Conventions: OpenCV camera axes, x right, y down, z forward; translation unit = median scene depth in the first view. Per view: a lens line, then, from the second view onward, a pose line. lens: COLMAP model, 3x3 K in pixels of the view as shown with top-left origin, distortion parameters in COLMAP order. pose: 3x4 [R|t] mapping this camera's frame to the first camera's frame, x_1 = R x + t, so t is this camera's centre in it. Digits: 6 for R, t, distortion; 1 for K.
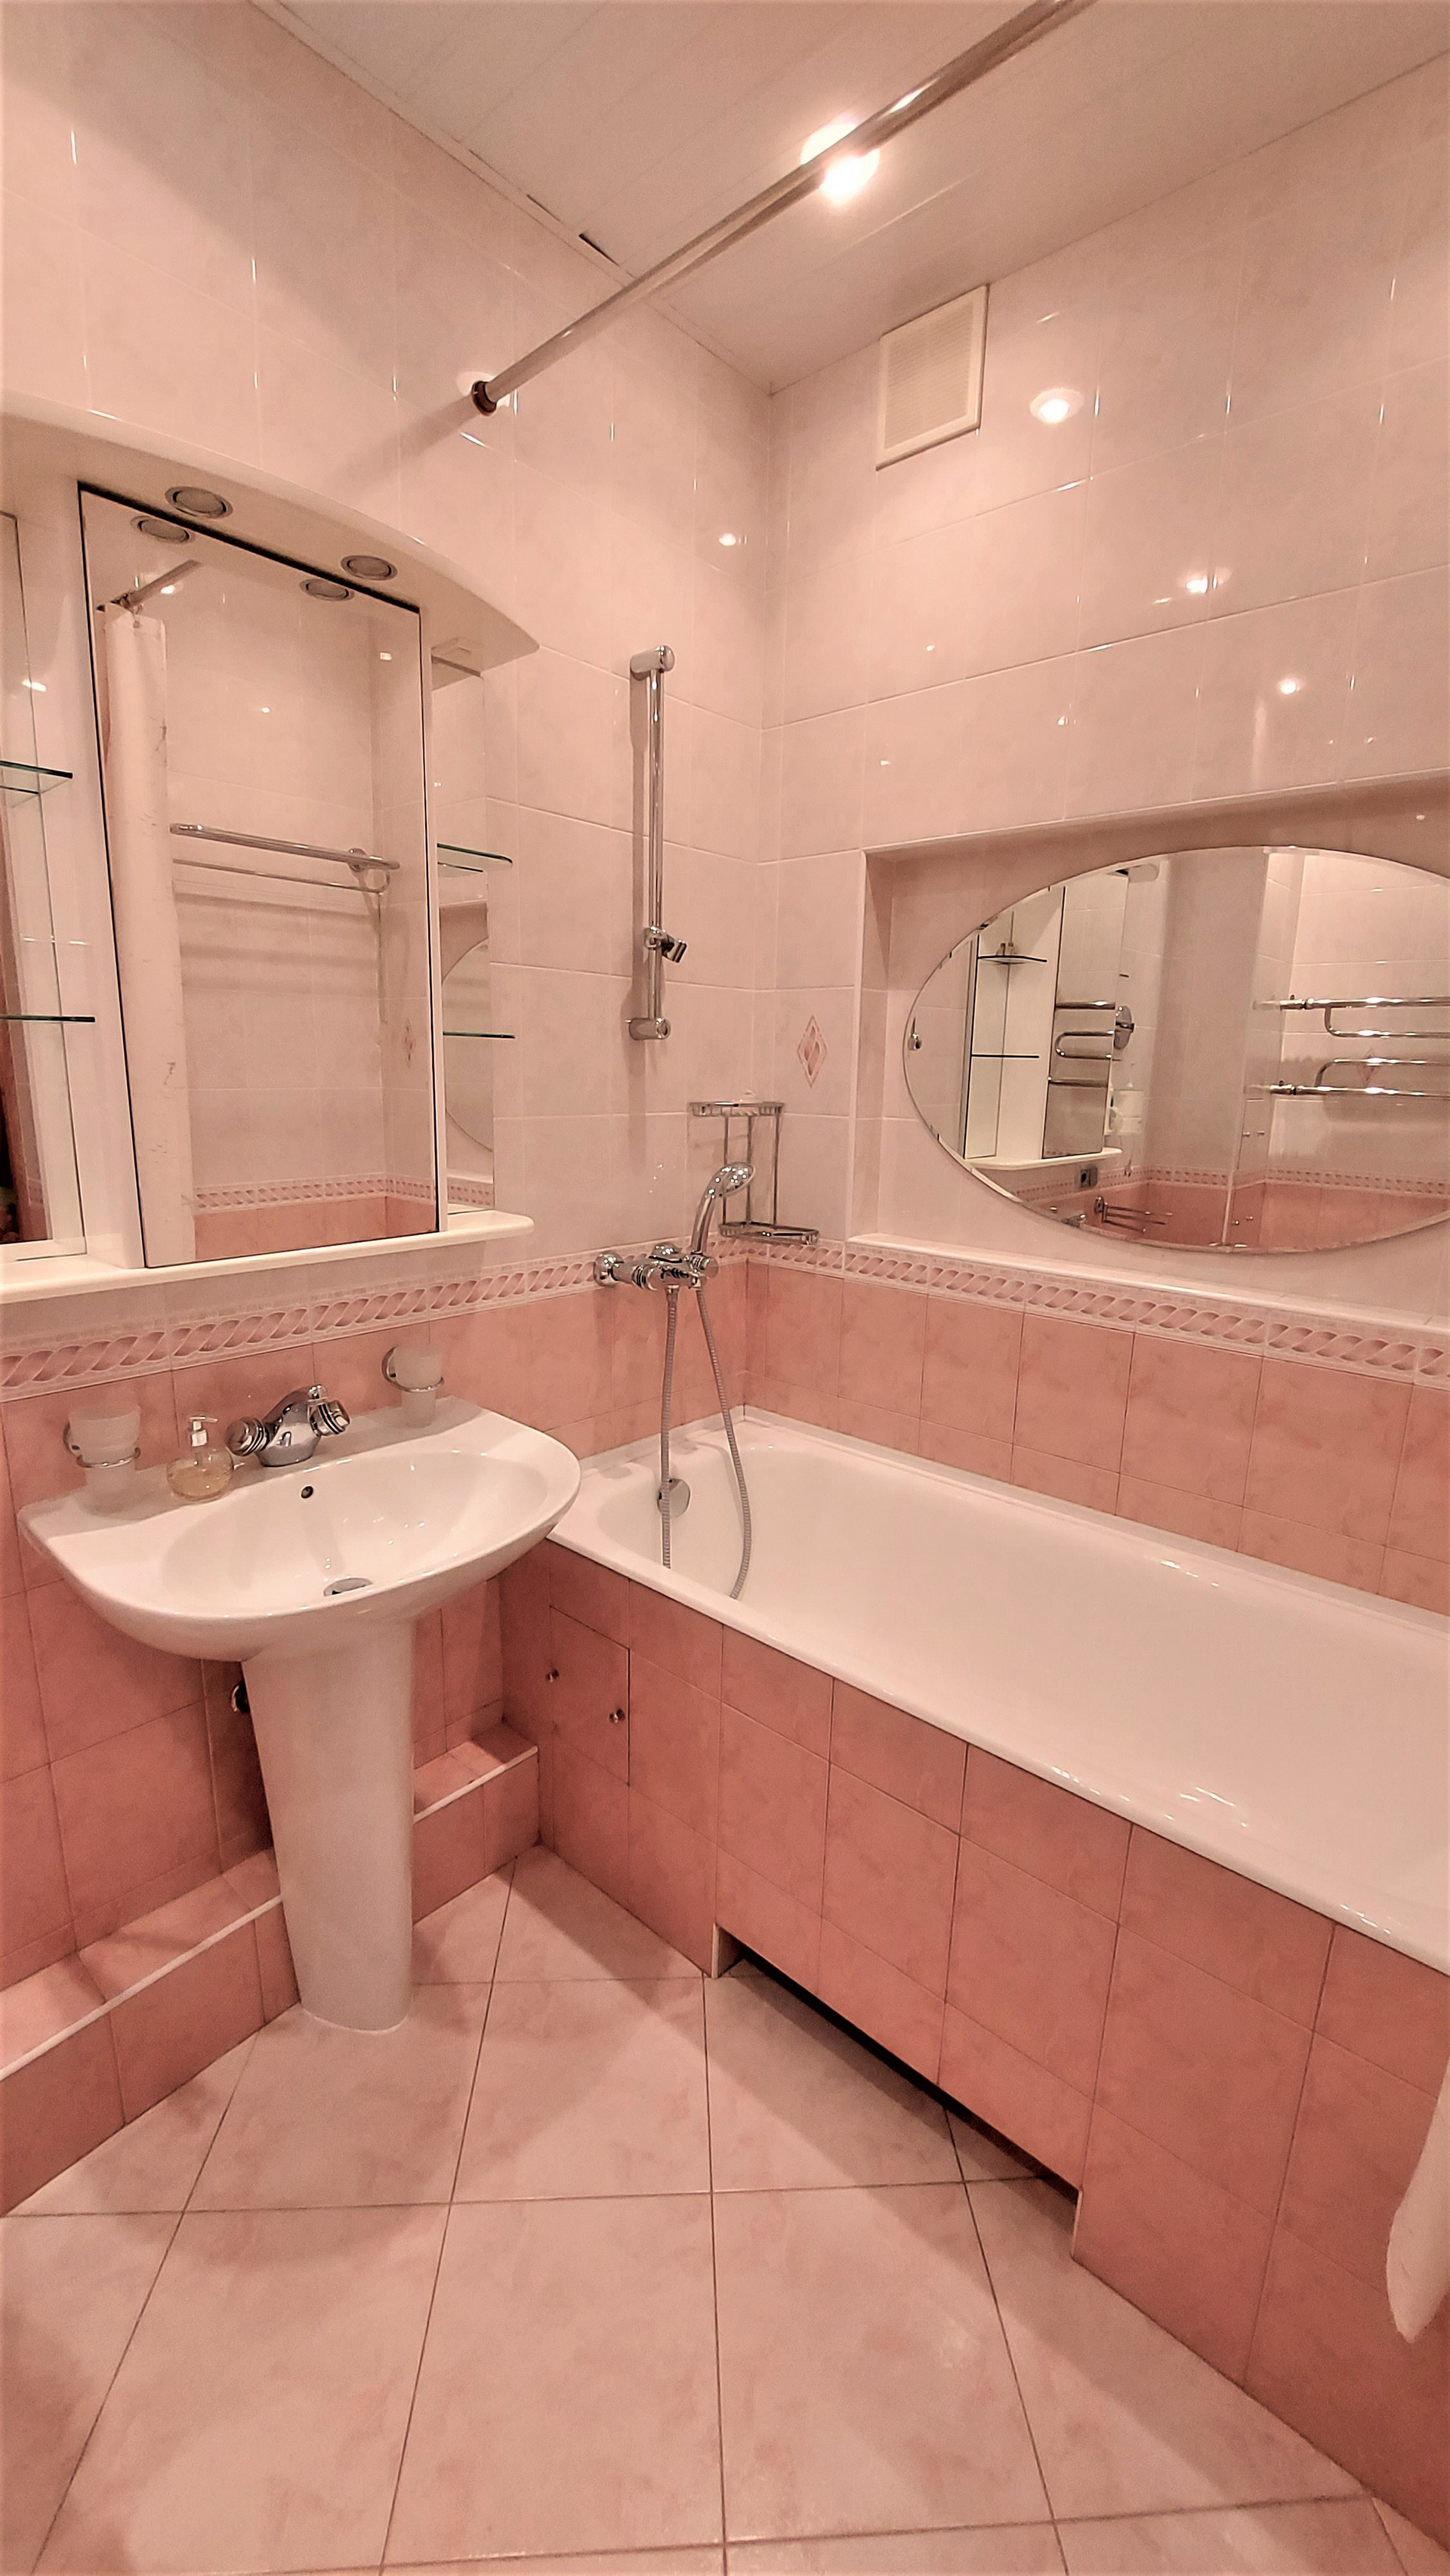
lens RADIAL K [[1031.8, 0, 731.8], [0, 1031.8, 1288.5], [0, 0, 1]] dist [-0.013340, -0.000314]
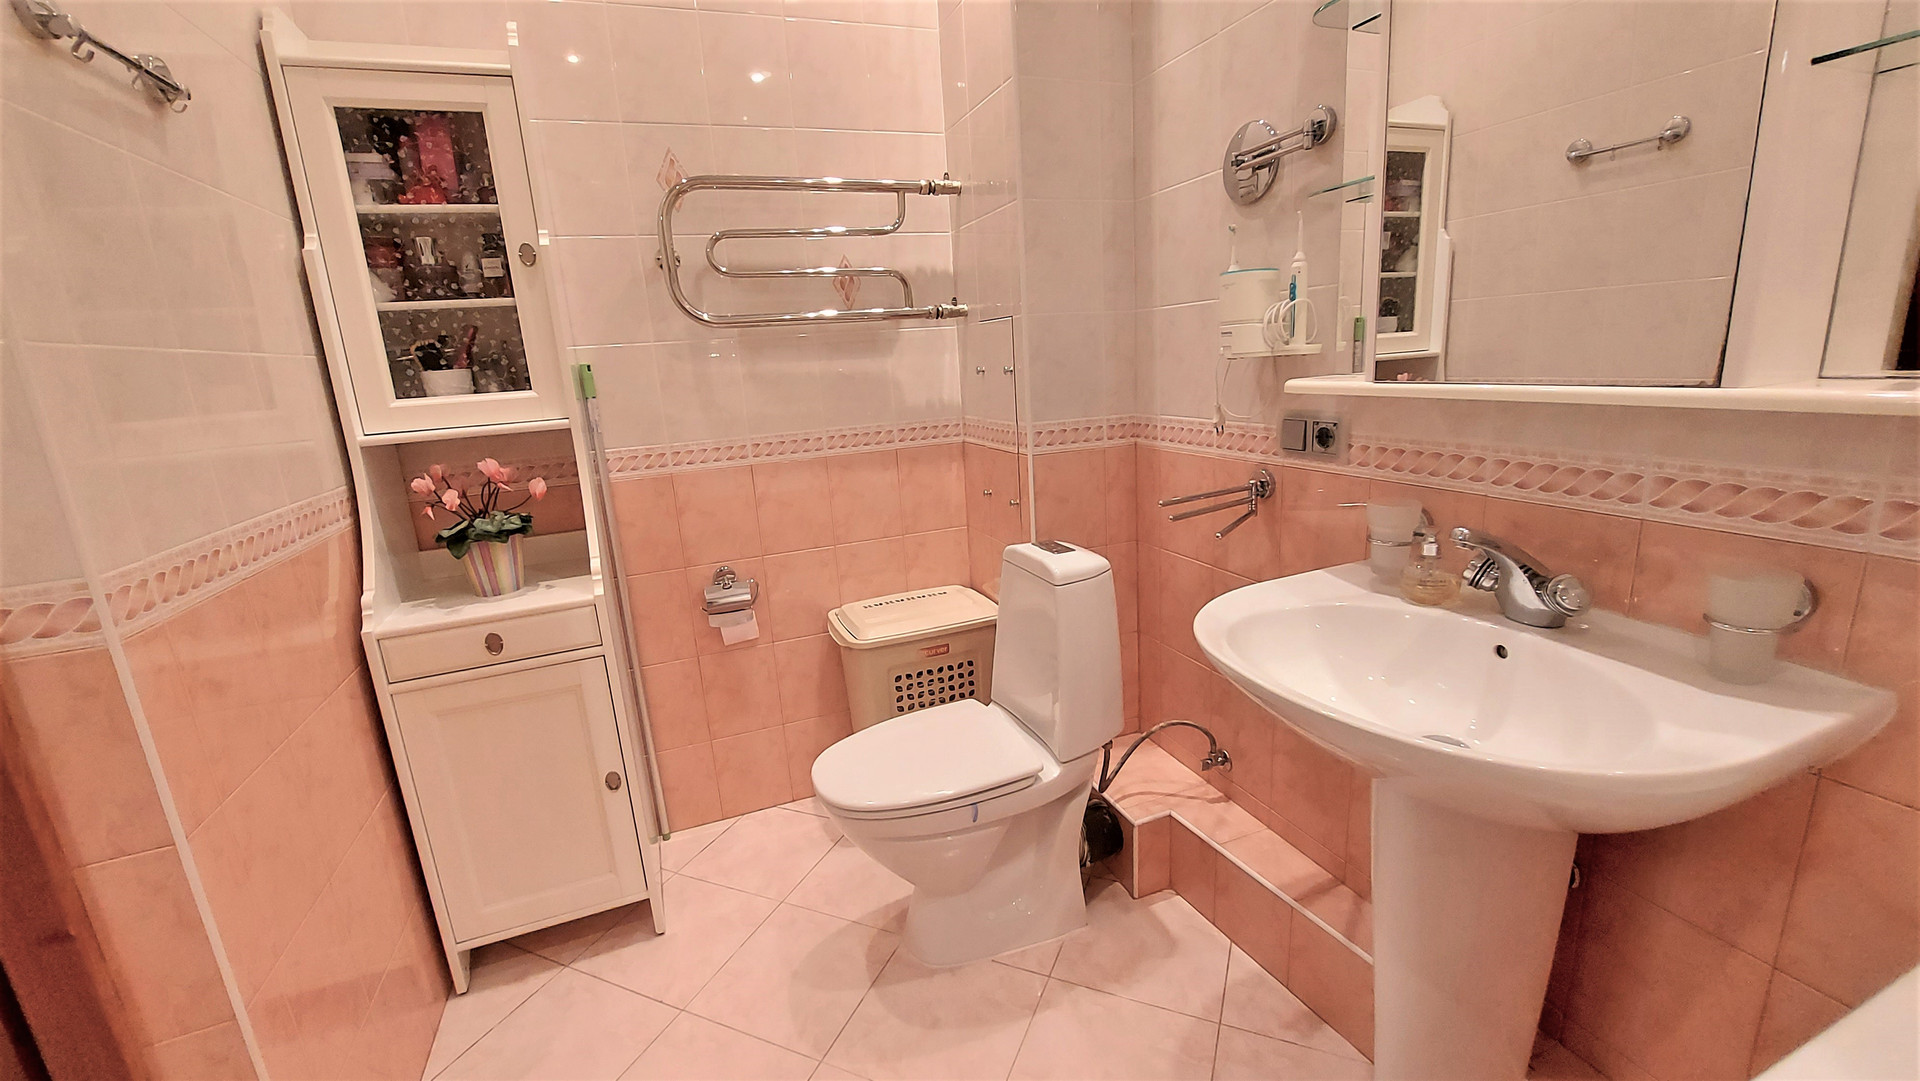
lens RADIAL K [[769.1, 0, 966.3], [0, 769.1, 534.4], [0, 0, 1]] dist [-0.013340, -0.000314]
pose [[-0.448569, 0.207517, -0.869323, 0.409792], [-0.143024, 0.943469, 0.299016, -0.044629], [0.882230, 0.258463, -0.393531, 0.841899]]
